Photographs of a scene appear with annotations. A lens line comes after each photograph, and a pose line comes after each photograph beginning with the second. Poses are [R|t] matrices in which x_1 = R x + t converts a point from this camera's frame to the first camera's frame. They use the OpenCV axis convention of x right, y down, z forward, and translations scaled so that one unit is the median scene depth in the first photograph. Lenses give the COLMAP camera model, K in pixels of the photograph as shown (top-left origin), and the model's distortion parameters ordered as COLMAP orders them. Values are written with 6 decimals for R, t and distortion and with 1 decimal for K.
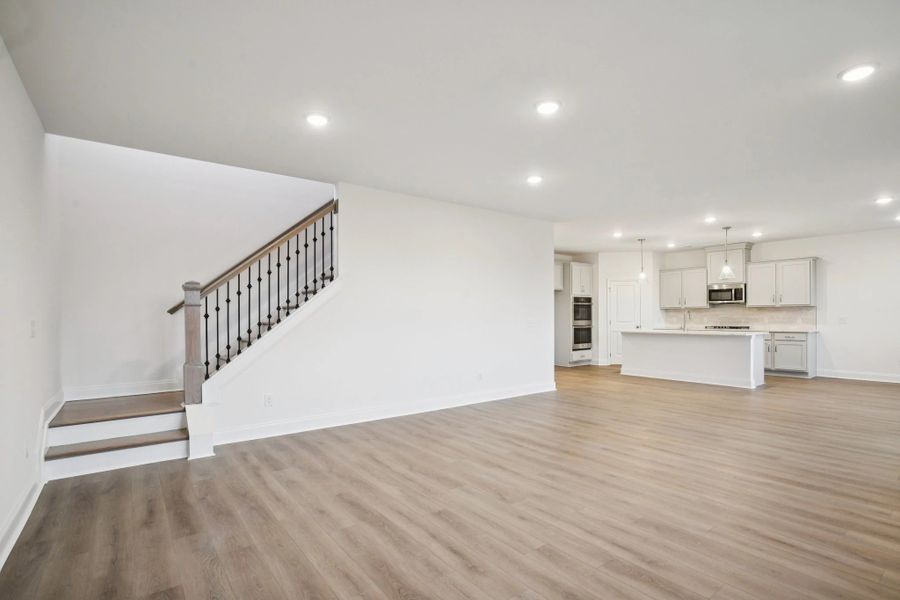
lens RADIAL K [[423.2, 0, 453.5], [0, 423.2, 319.6], [0, 0, 1]] dist [-0.037902, -0.000067]
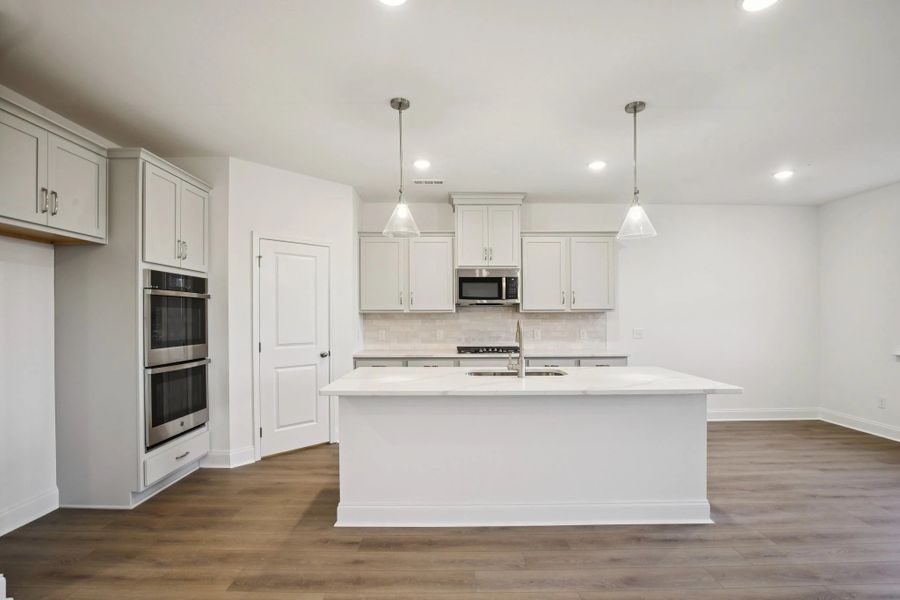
lens RADIAL K [[423.2, 0, 453.5], [0, 423.2, 319.6], [0, 0, 1]] dist [-0.037902, -0.000067]
pose [[0.599768, -0.000140, 0.800174, 0.179076], [0.005217, 0.999979, -0.003736, -0.016294], [-0.800157, 0.006415, 0.599757, 0.649834]]
